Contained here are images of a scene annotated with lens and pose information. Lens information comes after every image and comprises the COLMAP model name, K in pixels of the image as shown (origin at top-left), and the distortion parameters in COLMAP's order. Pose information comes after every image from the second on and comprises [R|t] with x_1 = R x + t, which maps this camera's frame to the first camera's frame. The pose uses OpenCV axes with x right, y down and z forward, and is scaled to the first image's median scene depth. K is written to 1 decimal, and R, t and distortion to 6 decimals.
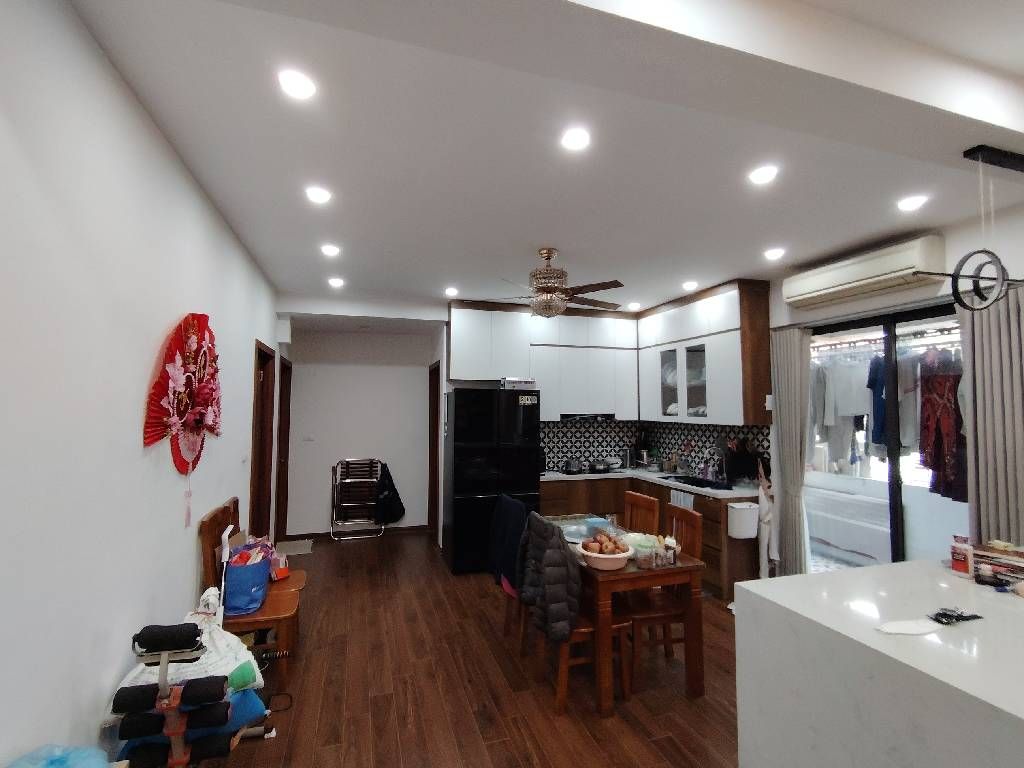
lens RADIAL K [[478.3, 0, 519.0], [0, 478.3, 388.4], [0, 0, 1]] dist [-0.001489, 0.001367]
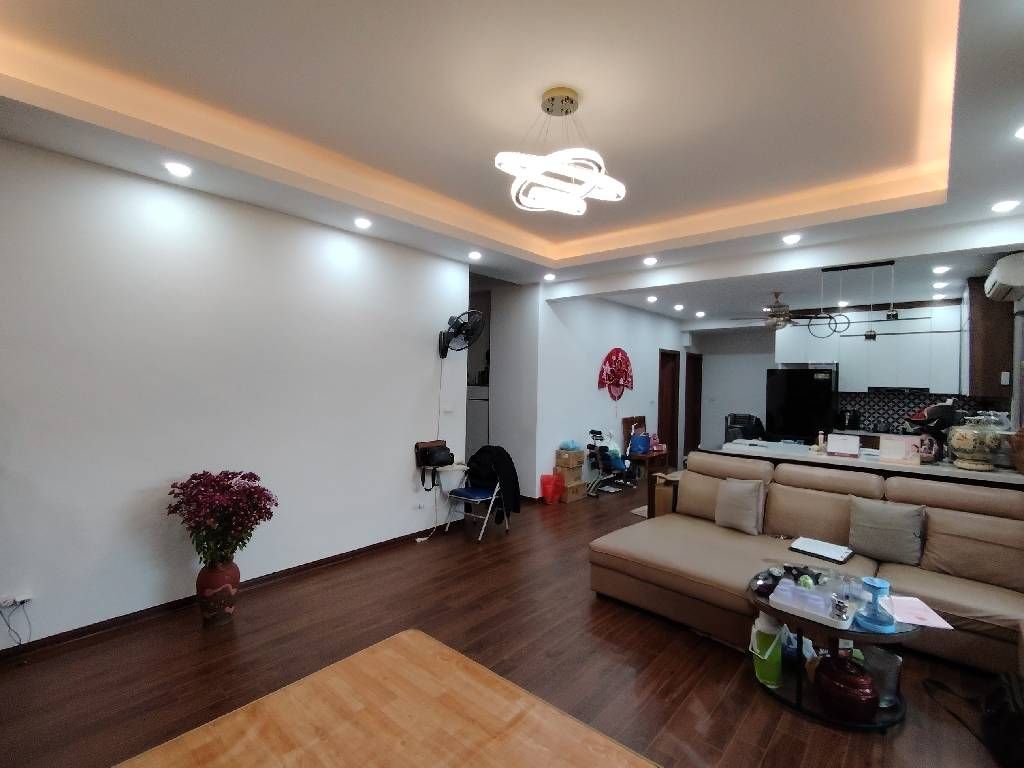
lens RADIAL K [[478.3, 0, 513.8], [0, 478.3, 383.4], [0, 0, 1]] dist [-0.001489, 0.001367]
pose [[0.502193, 0.013985, -0.864642, 0.822498], [0.019994, 0.999414, 0.027777, -0.013994], [0.864524, -0.031237, 0.501619, -0.557005]]
